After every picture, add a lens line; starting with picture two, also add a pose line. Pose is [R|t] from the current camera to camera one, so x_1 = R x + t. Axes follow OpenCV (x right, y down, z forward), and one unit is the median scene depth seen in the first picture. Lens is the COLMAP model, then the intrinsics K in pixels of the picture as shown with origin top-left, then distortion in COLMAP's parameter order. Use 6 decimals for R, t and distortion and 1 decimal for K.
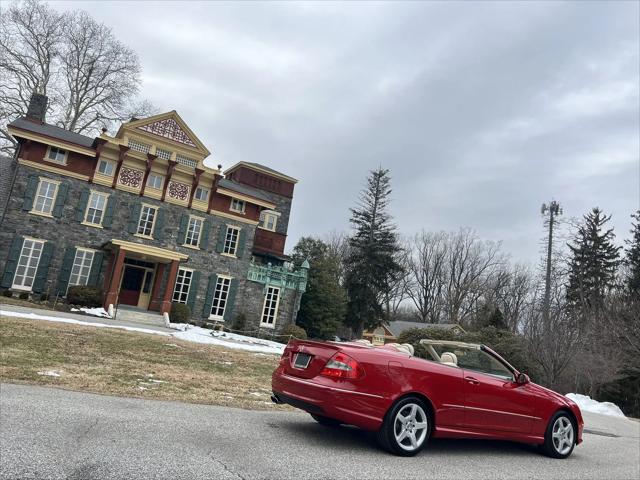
lens RADIAL K [[478.3, 0, 321.8], [0, 478.3, 244.8], [0, 0, 1]] dist [0.063700, -0.073788]
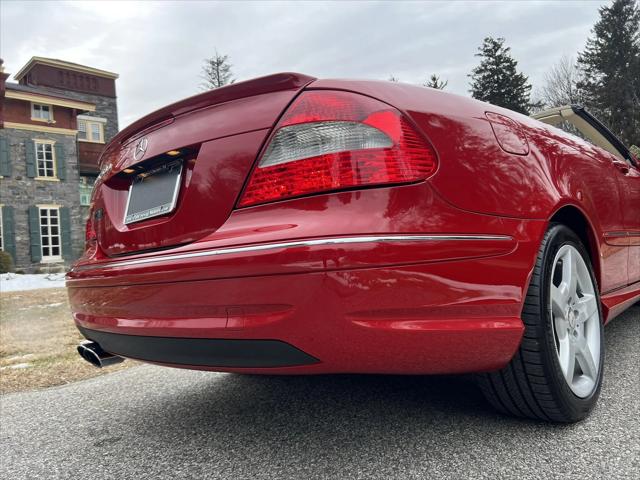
lens RADIAL K [[478.3, 0, 321.2], [0, 478.3, 239.6], [0, 0, 1]] dist [0.063700, -0.073788]
pose [[0.940085, -0.217659, 0.262422, -0.004248], [0.168306, 0.965645, 0.197998, 0.036564], [-0.296503, -0.141967, 0.944421, 0.115445]]
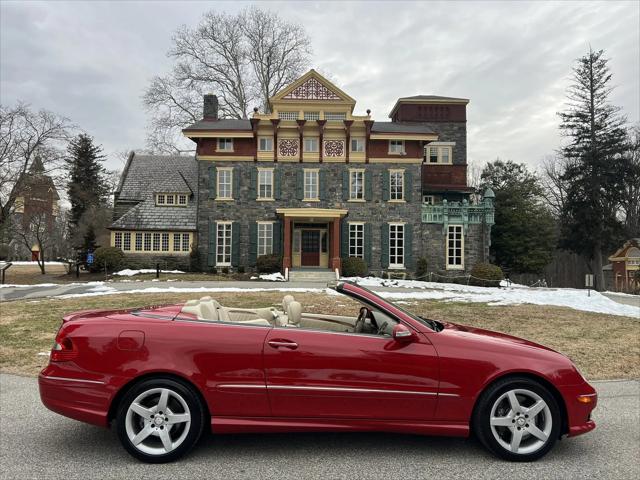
lens RADIAL K [[478.3, 0, 312.8], [0, 478.3, 238.2], [0, 0, 1]] dist [0.063700, -0.073788]
pose [[0.857375, -0.163771, -0.487941, 0.116162], [0.209433, 0.977001, 0.040083, 0.021111], [0.470155, -0.136557, 0.871956, 0.081313]]
